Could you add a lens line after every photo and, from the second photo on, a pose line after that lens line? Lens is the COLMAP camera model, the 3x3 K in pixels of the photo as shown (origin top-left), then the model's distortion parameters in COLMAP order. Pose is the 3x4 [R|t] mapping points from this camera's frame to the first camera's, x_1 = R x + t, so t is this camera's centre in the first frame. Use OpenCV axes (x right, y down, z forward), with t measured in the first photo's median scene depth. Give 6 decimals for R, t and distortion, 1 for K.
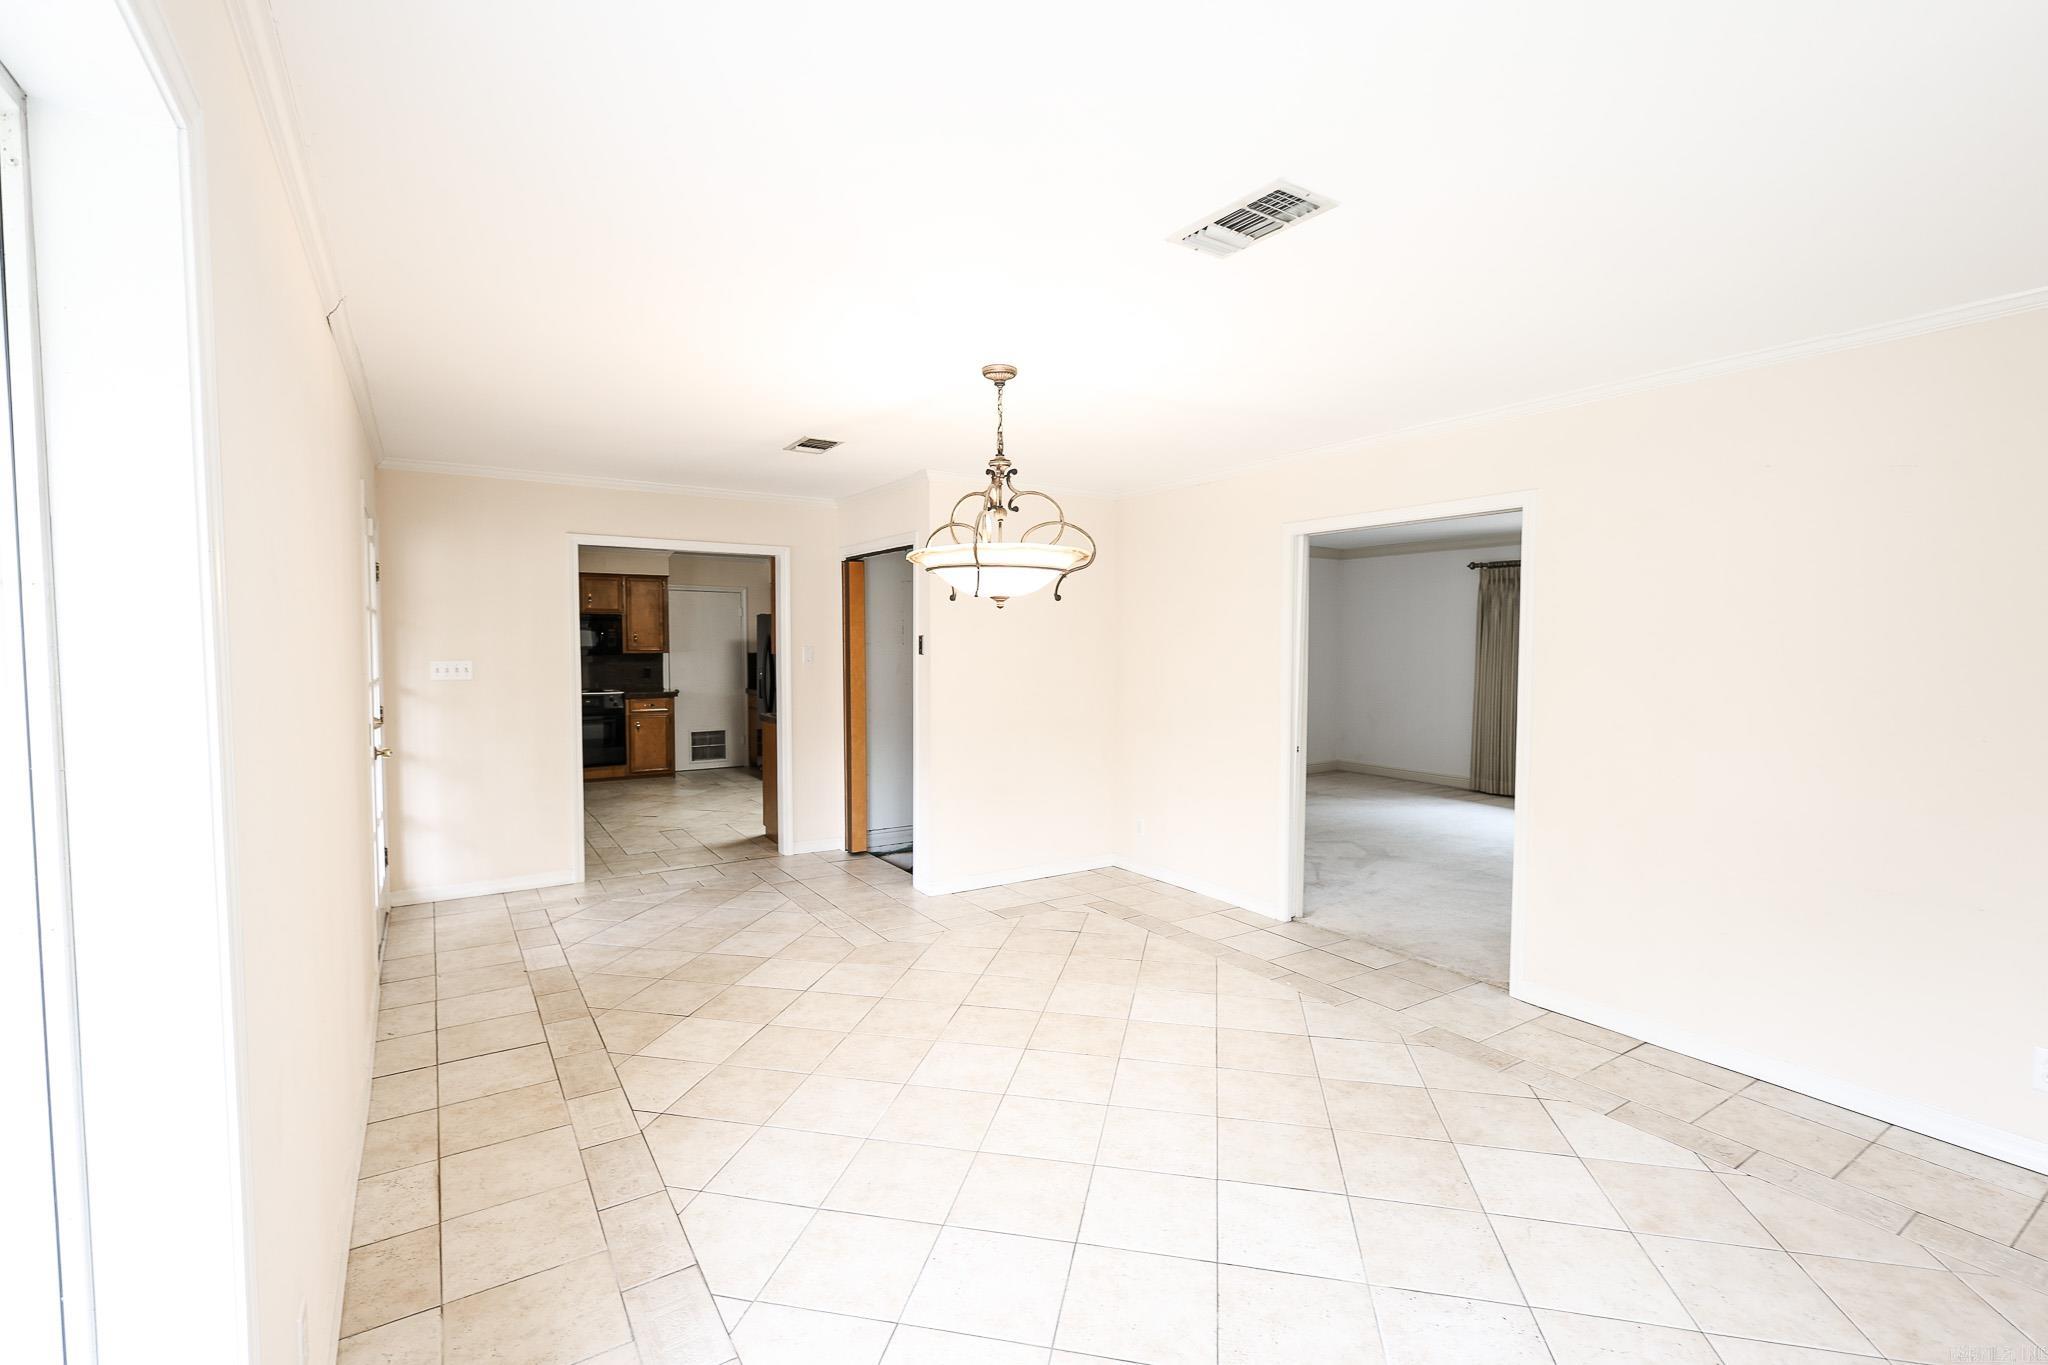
lens RADIAL K [[906.5, 0, 1024.0], [0, 906.5, 682.5], [0, 0, 1]] dist [-0.001269, -0.000401]
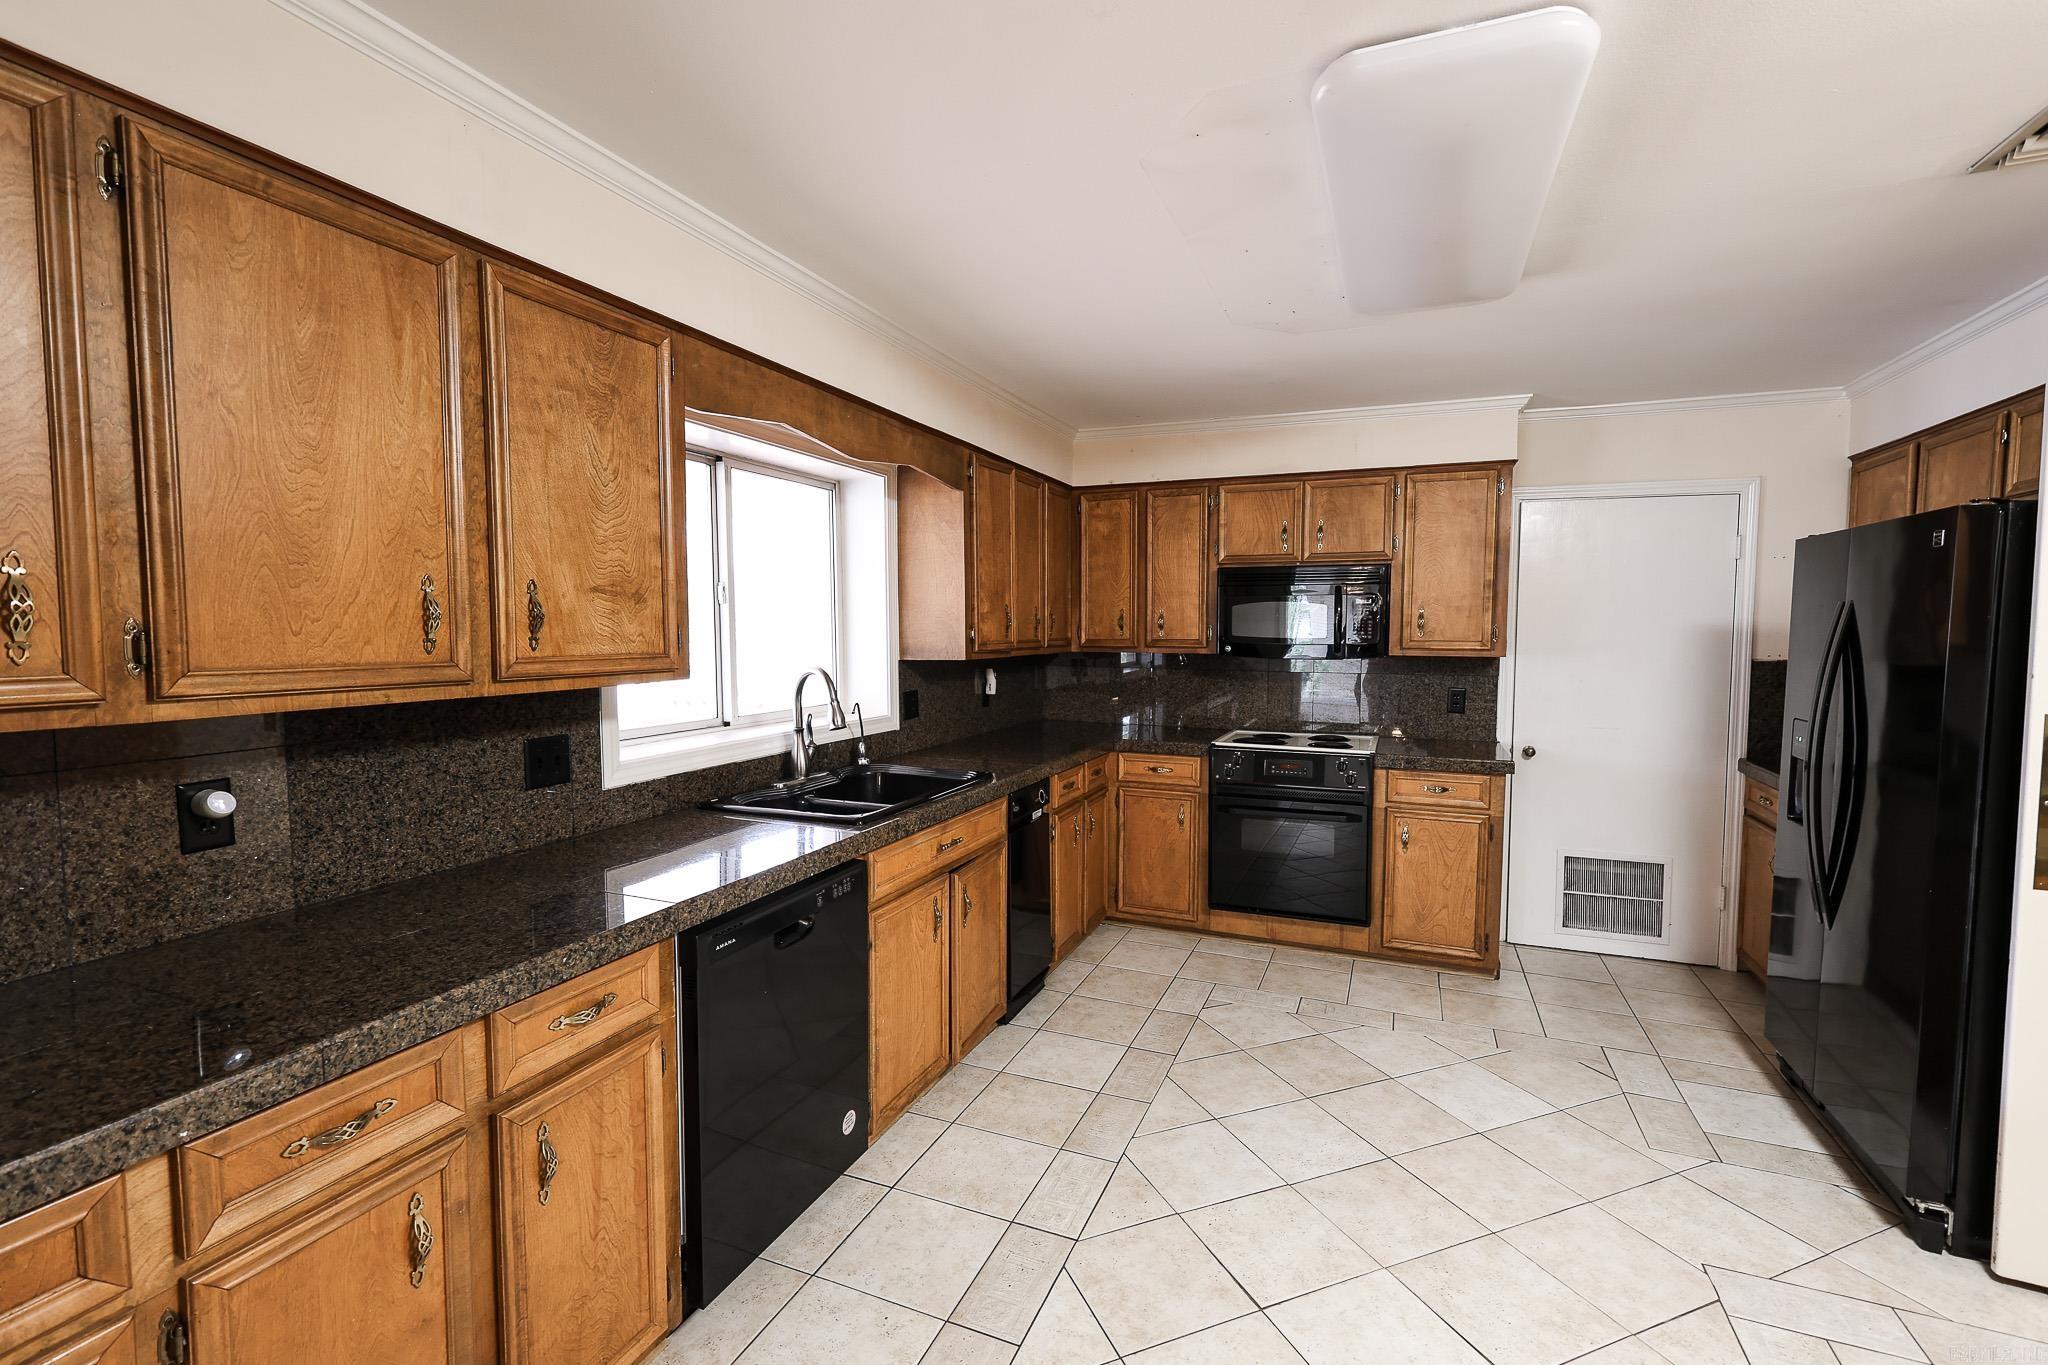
lens RADIAL K [[906.5, 0, 1024.0], [0, 906.5, 682.5], [0, 0, 1]] dist [-0.001269, -0.000401]
pose [[0.561047, 0.049239, -0.826318, -0.184195], [-0.046120, 0.998538, 0.028188, -0.022945], [0.826498, 0.022295, 0.562498, 0.607225]]
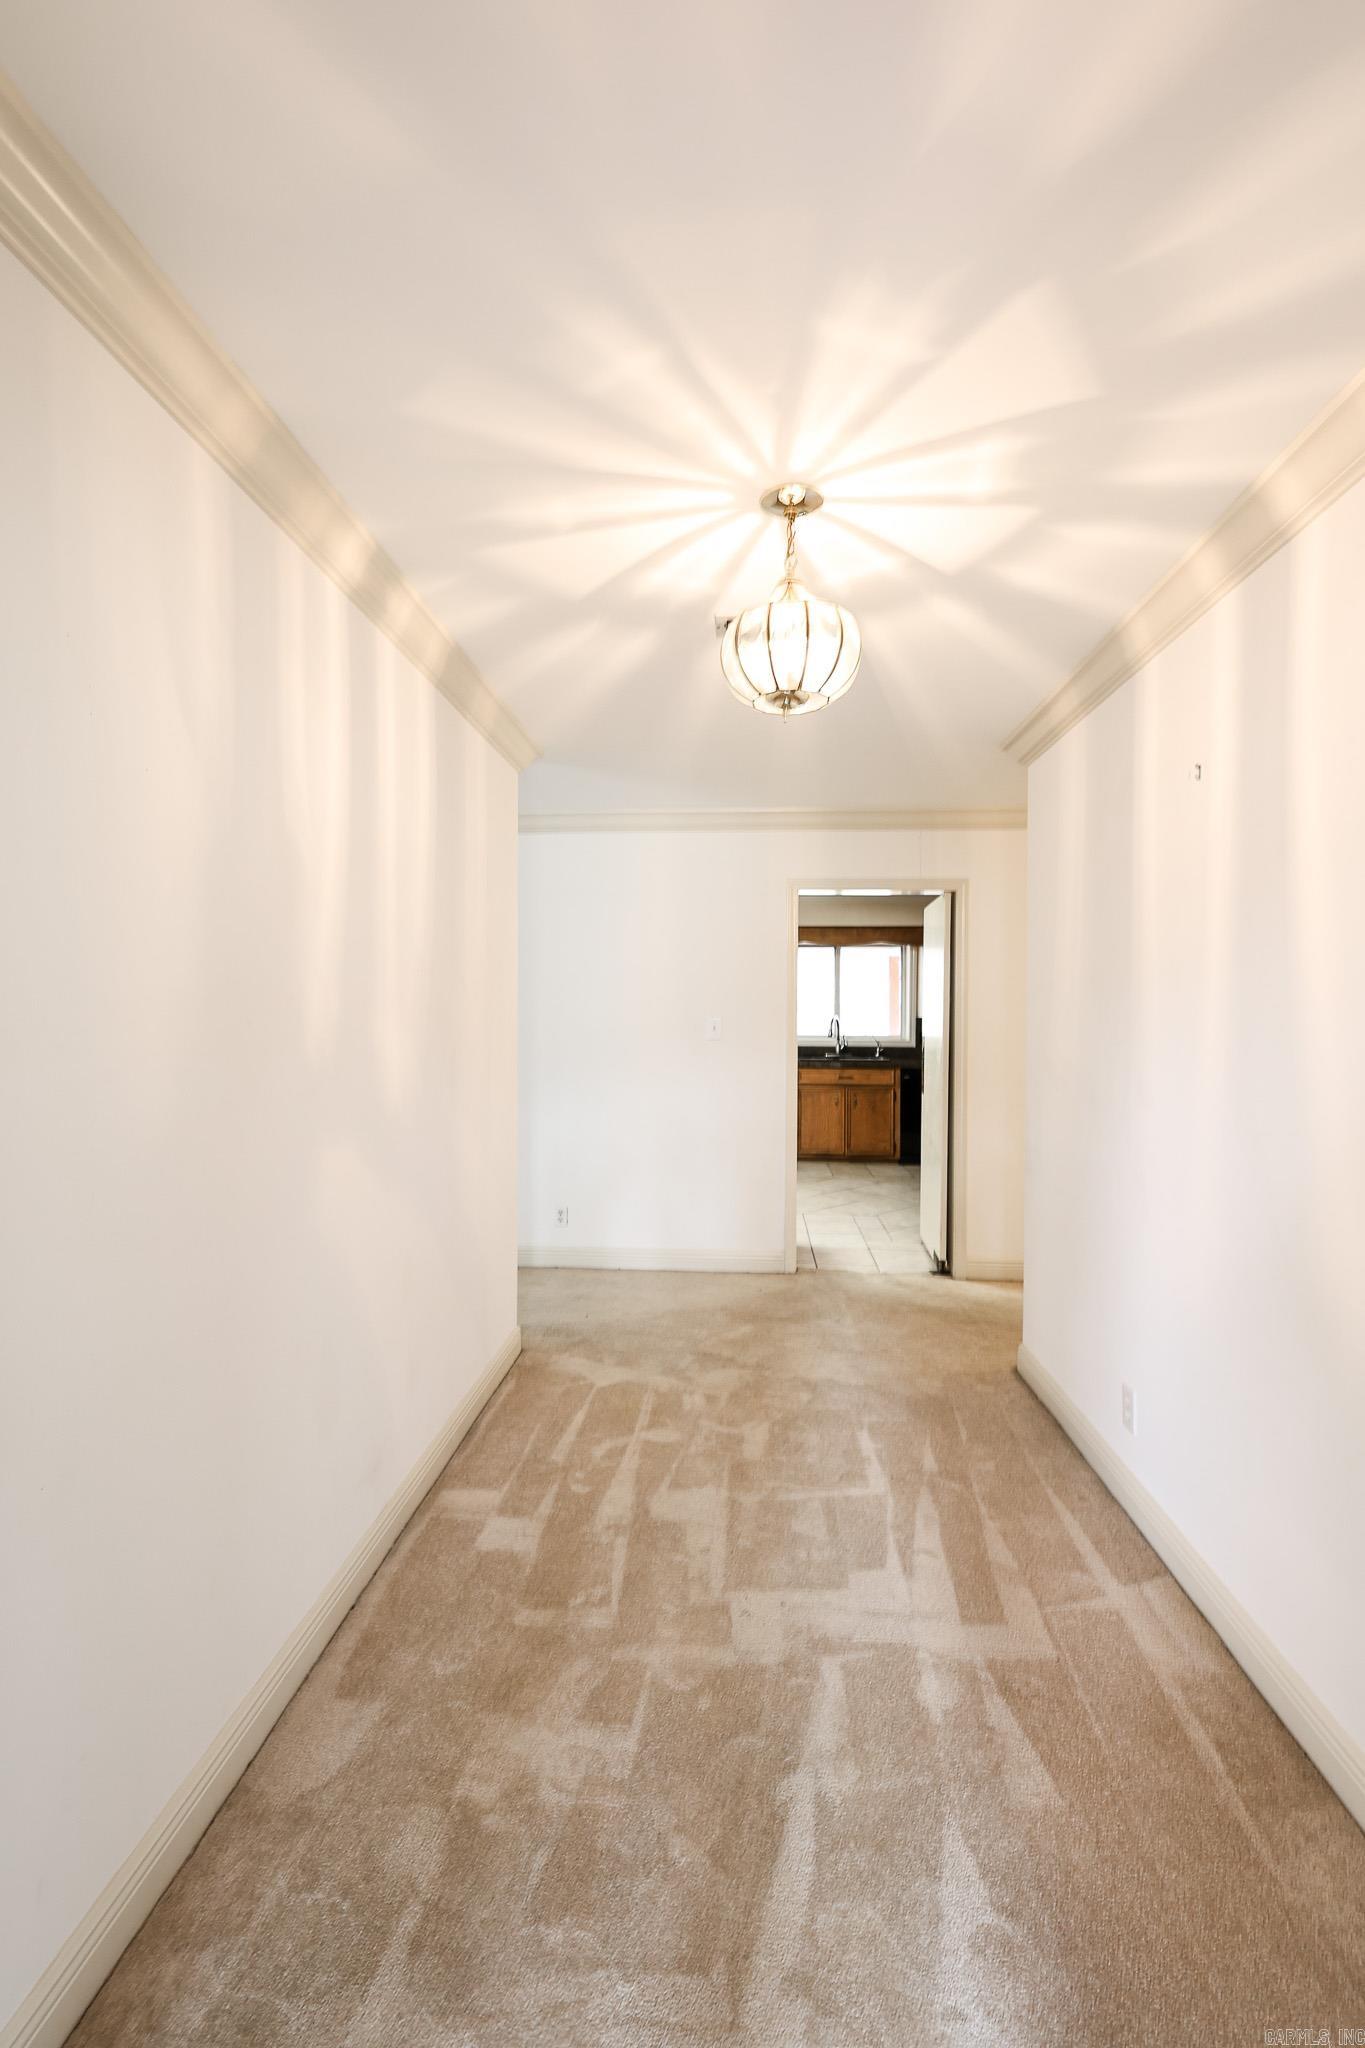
lens RADIAL K [[906.5, 0, 682.5], [0, 906.5, 1024.0], [0, 0, 1]] dist [-0.001269, -0.000401]
pose [[-0.606251, 0.006329, -0.795248, 0.313728], [-0.048850, 0.997784, 0.045181, -0.041575], [0.793772, 0.066239, -0.604598, 1.124185]]
